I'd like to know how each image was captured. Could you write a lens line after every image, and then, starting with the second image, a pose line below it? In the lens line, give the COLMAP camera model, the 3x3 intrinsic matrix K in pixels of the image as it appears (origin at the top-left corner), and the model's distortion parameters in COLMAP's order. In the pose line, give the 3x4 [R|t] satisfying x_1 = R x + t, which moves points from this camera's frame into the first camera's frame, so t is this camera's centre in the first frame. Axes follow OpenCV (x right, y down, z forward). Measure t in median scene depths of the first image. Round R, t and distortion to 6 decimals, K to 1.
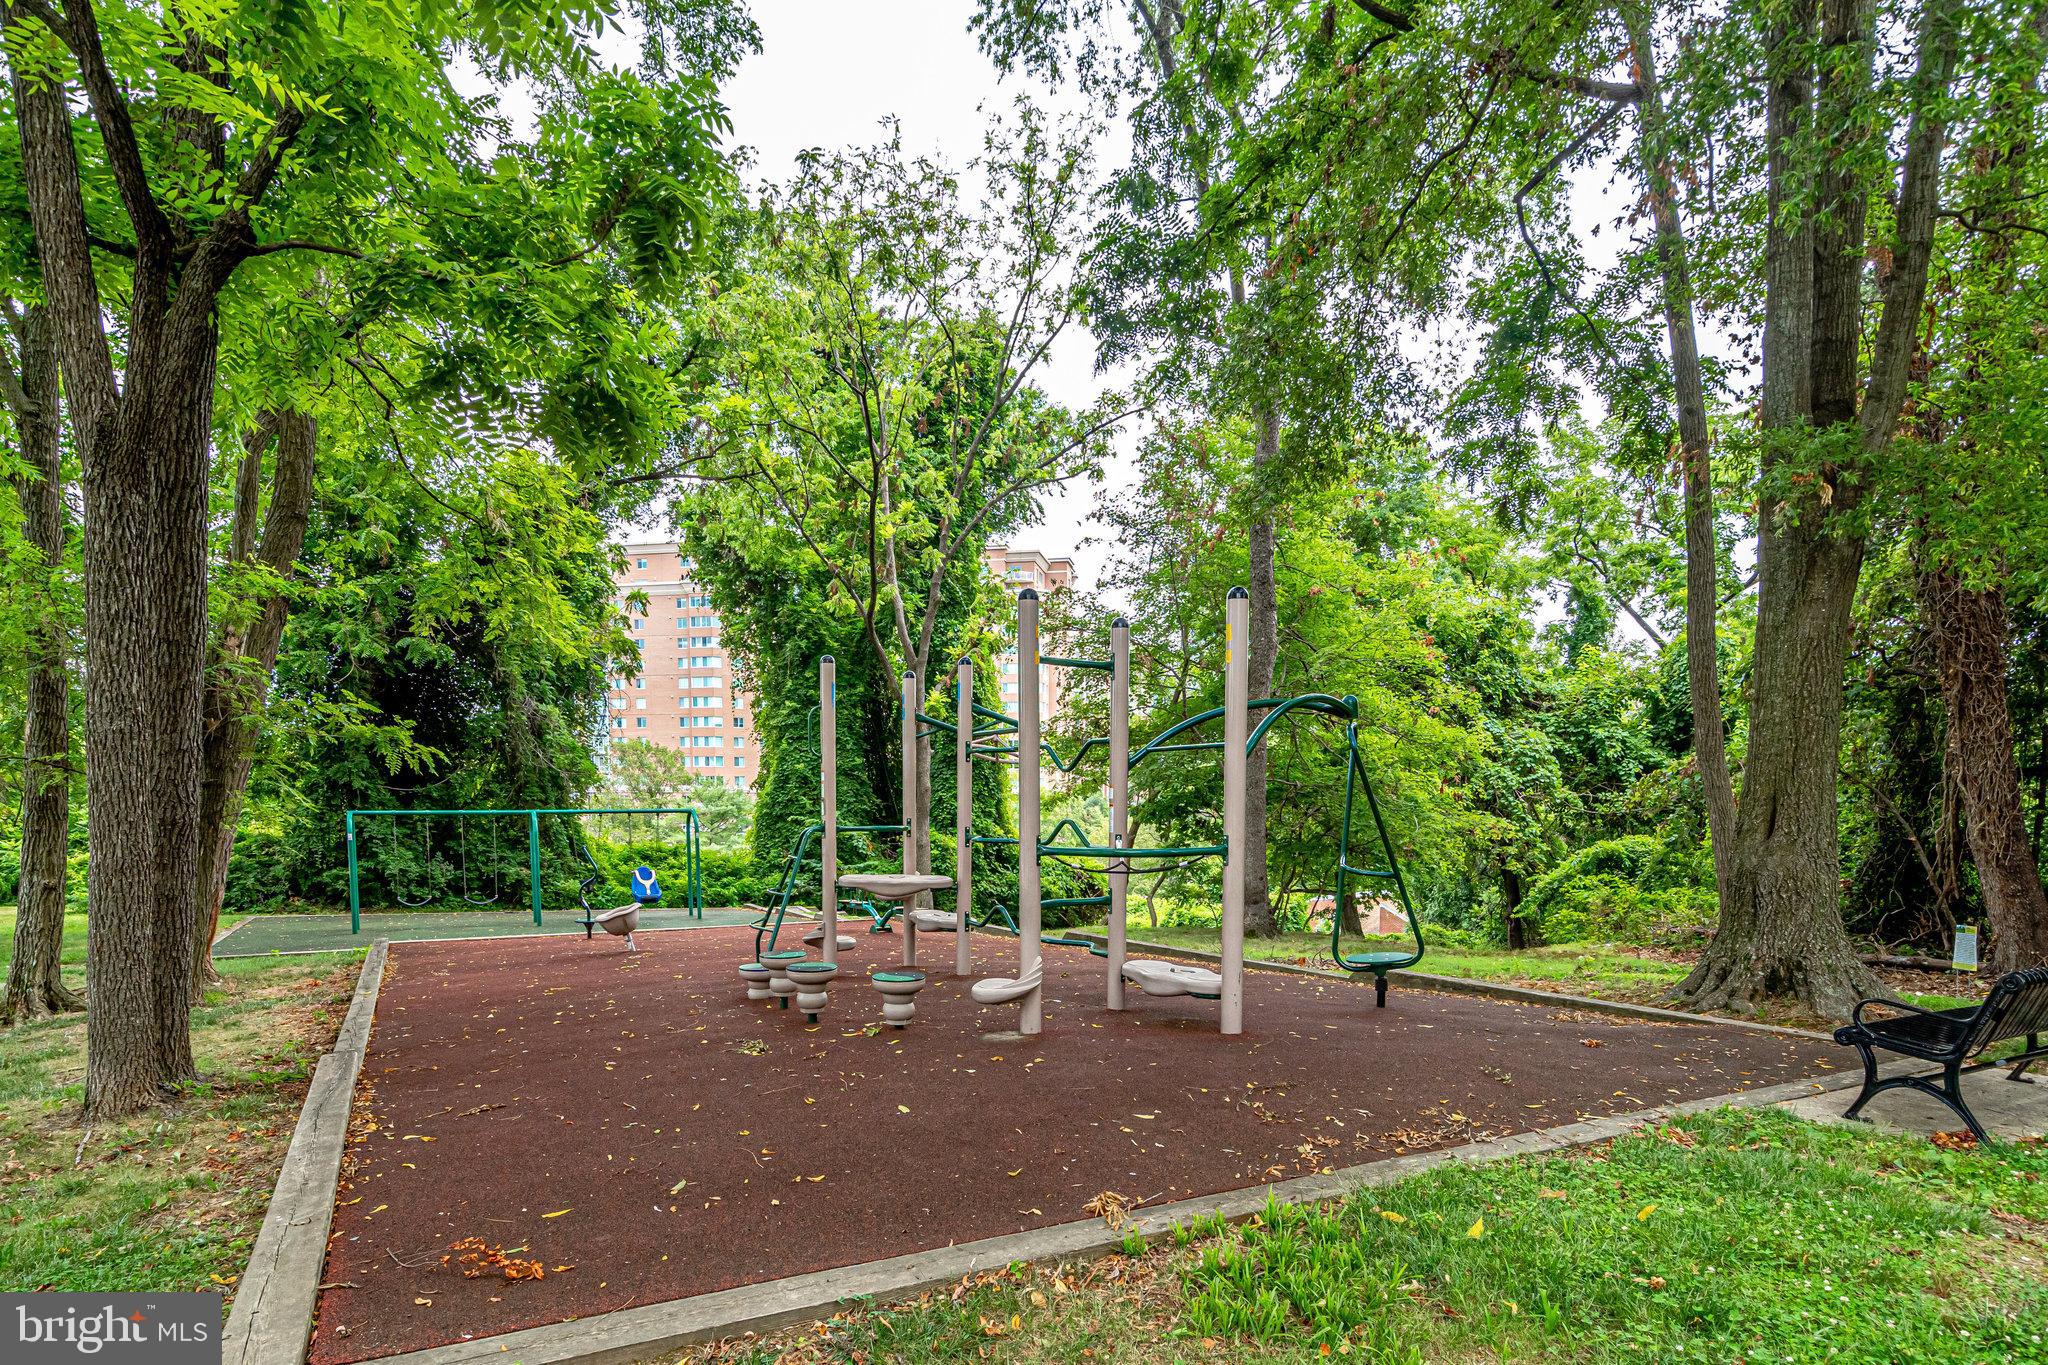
lens RADIAL K [[1032.4, 0, 1024.0], [0, 1032.4, 682.5], [0, 0, 1]] dist [0.031496, 0.000158]
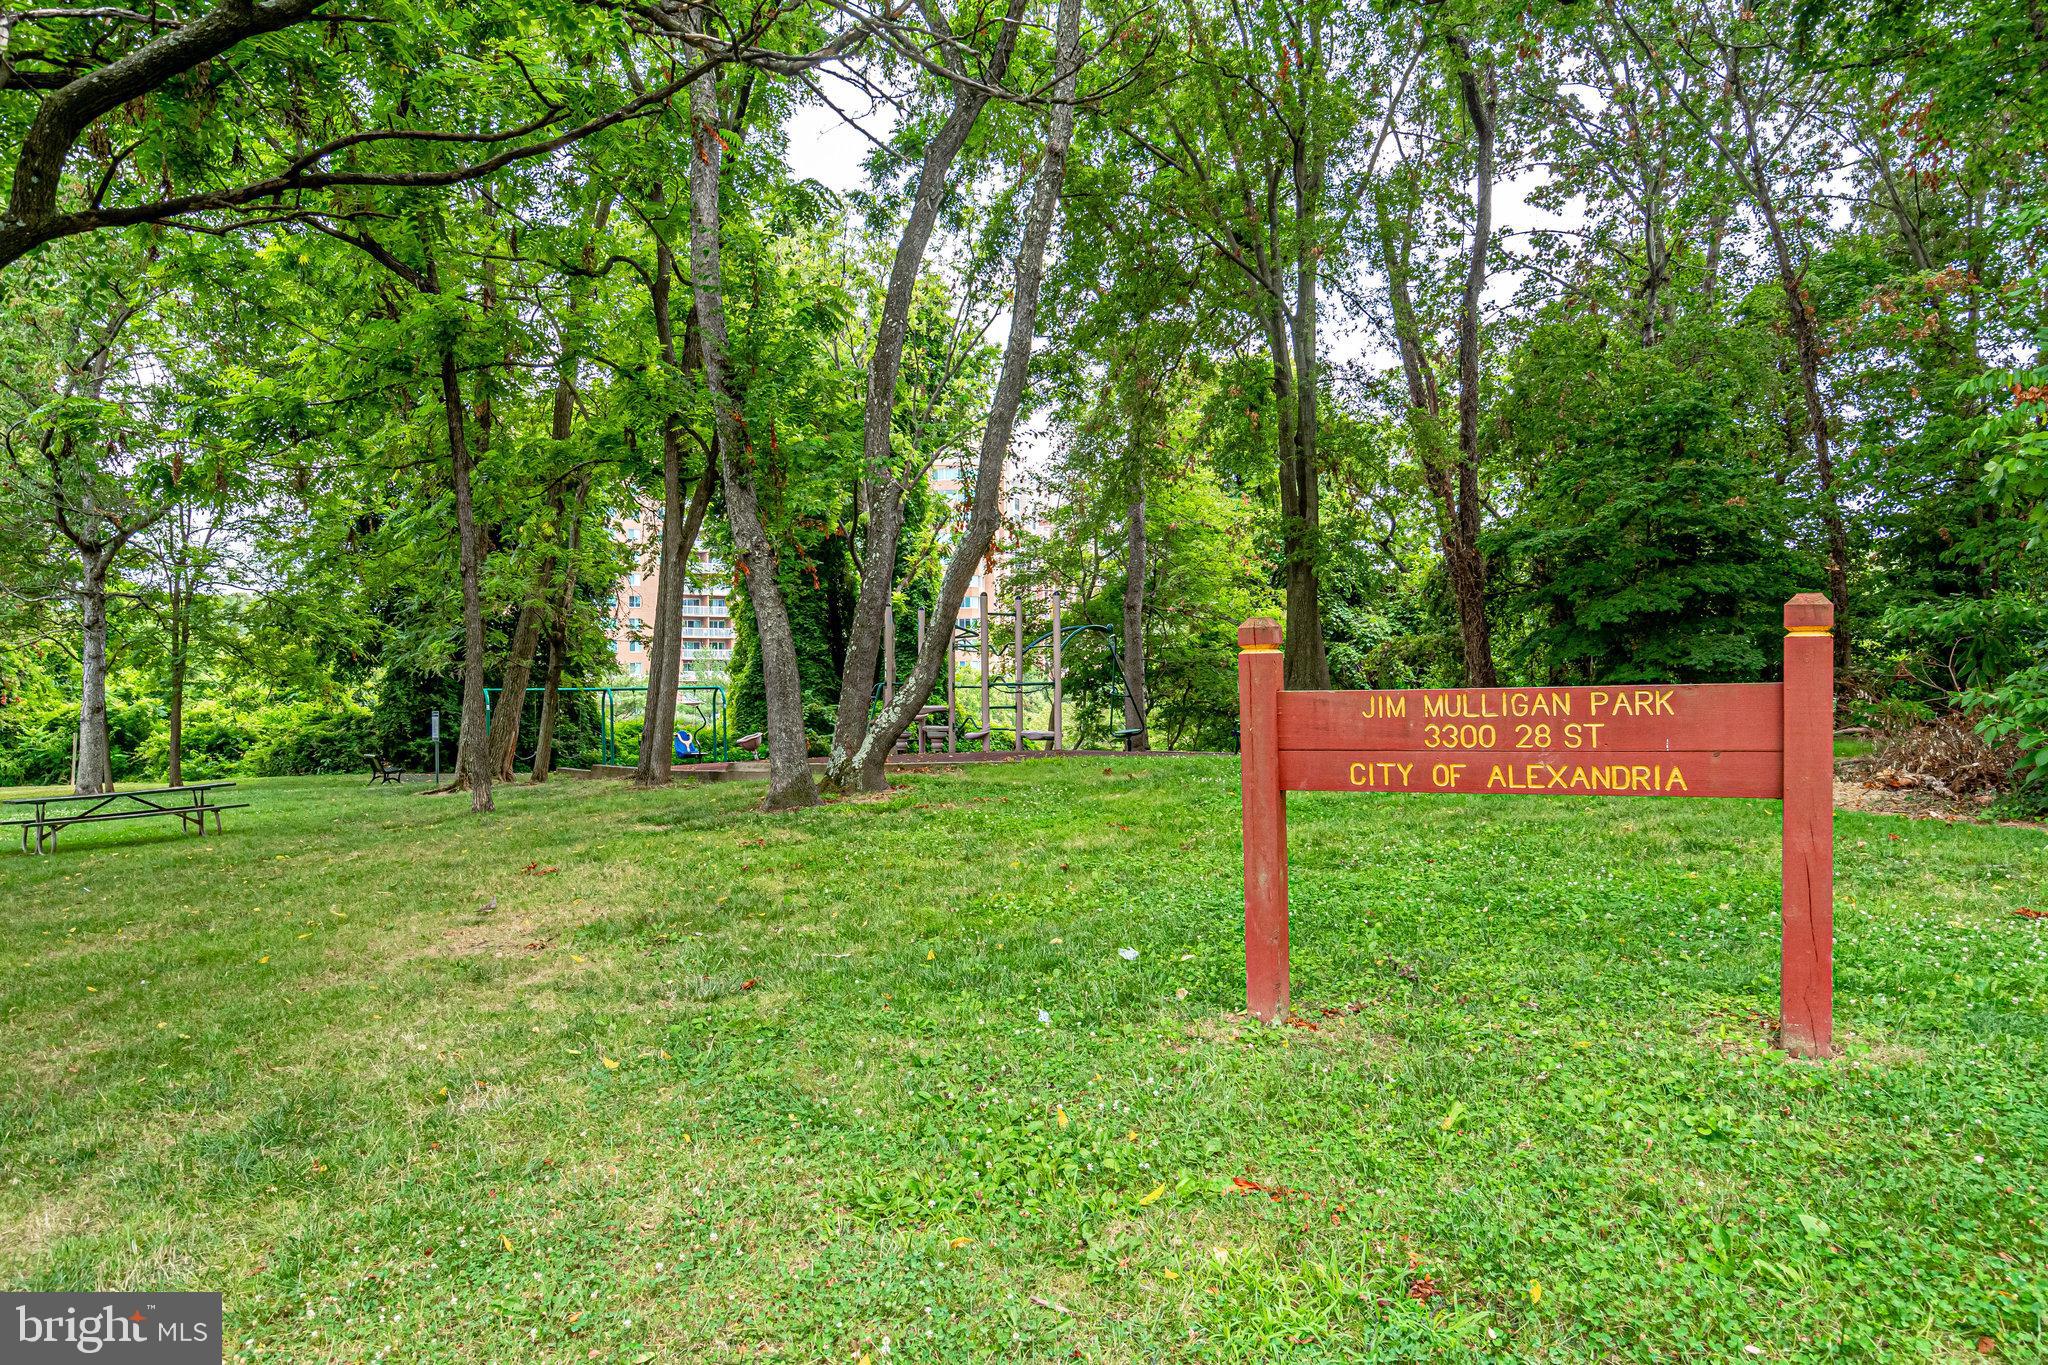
lens RADIAL K [[1360.0, 0, 1024.0], [0, 1360.0, 682.5], [0, 0, 1]] dist [-0.000245, 0.000028]
pose [[0.998885, -0.013935, 0.045117, -0.008662], [0.008844, 0.993766, 0.111130, -0.062152], [-0.046385, -0.110608, 0.992781, -0.628698]]
